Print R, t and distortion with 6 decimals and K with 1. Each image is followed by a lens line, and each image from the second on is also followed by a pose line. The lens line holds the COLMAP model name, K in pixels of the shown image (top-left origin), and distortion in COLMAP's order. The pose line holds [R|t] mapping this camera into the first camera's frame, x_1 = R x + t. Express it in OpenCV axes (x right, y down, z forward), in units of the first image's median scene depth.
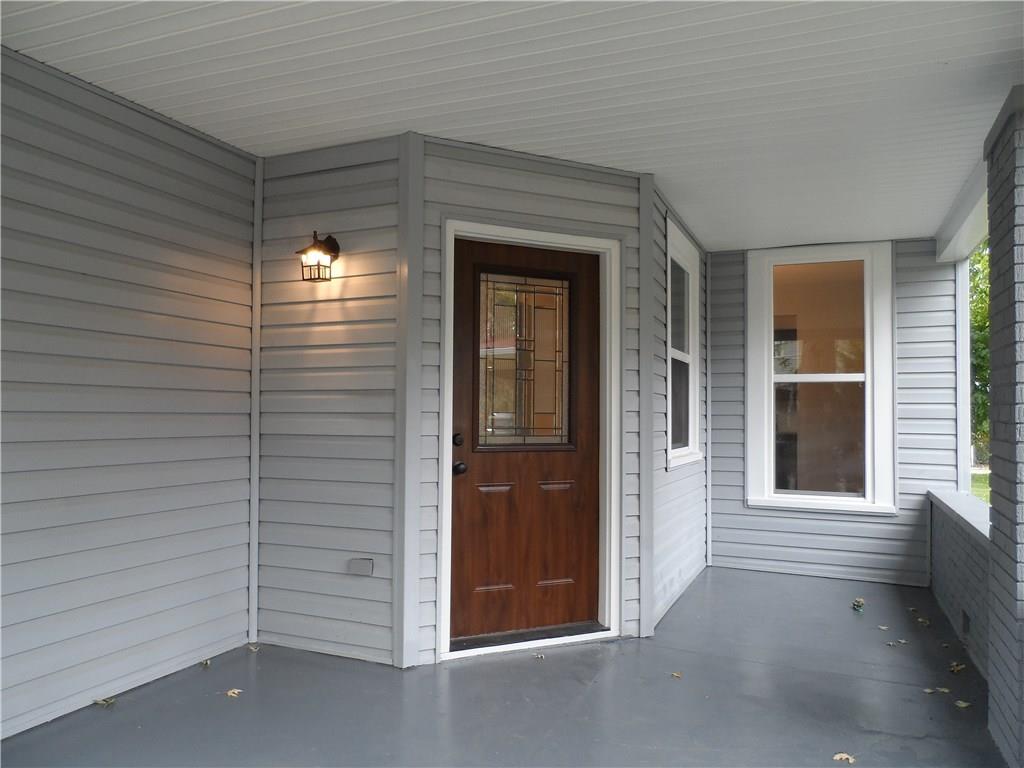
lens RADIAL K [[777.3, 0, 511.7], [0, 777.3, 381.5], [0, 0, 1]] dist [-0.011516, 0.005572]
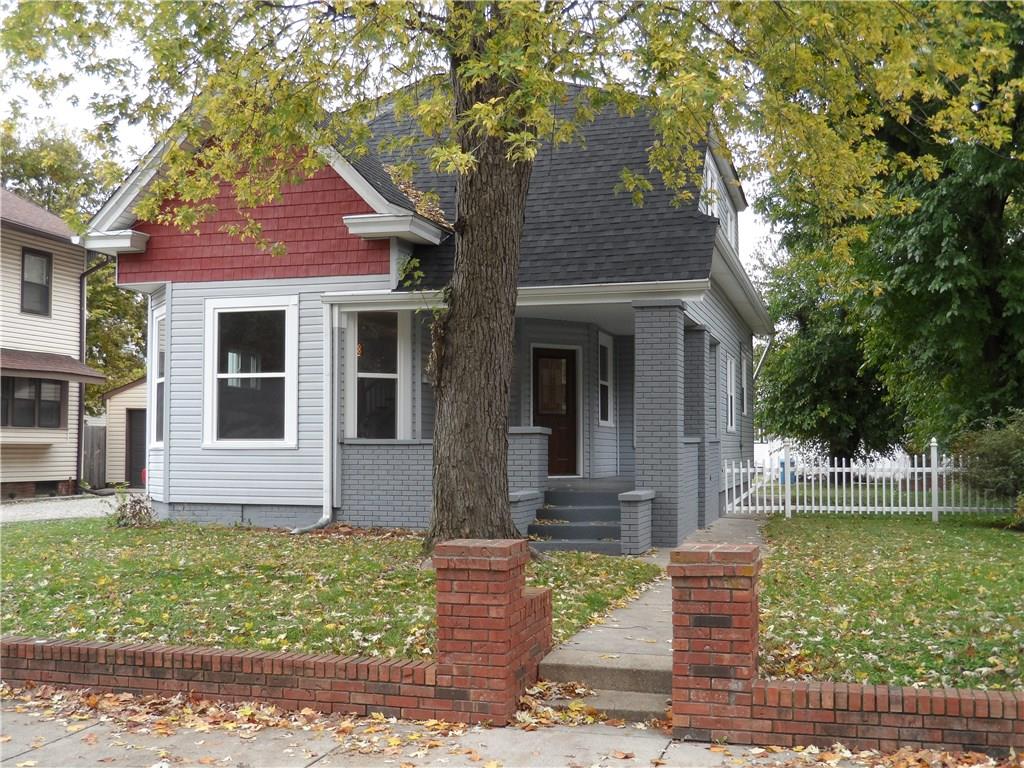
lens RADIAL K [[1118.7, 0, 512.6], [0, 1118.7, 386.3], [0, 0, 1]] dist [-0.019176, 0.000000]
pose [[0.993421, -0.003963, 0.114454, -0.645522], [0.006006, 0.999829, -0.017511, 0.050444], [-0.114365, 0.018084, 0.993274, -3.364419]]
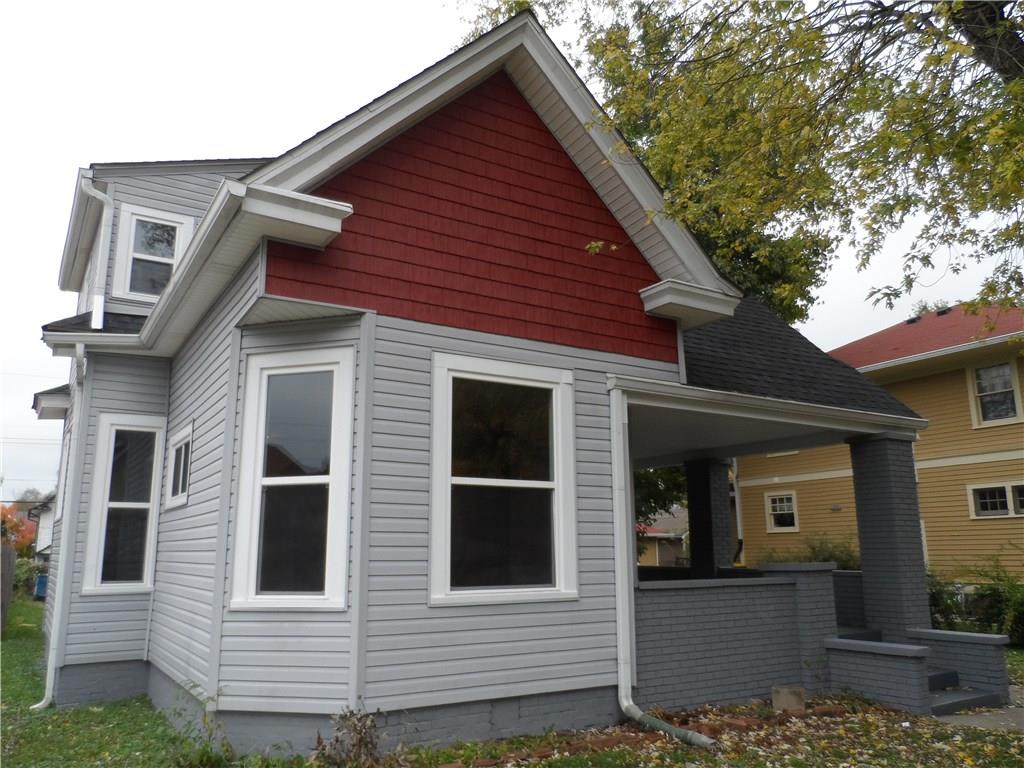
lens RADIAL K [[777.3, 0, 513.7], [0, 777.3, 384.5], [0, 0, 1]] dist [-0.011516, 0.005572]
pose [[0.582441, 0.154816, 0.797994, -2.449804], [-0.018903, 0.984010, -0.177107, 0.028827], [-0.812653, 0.088070, 0.576054, -0.485659]]
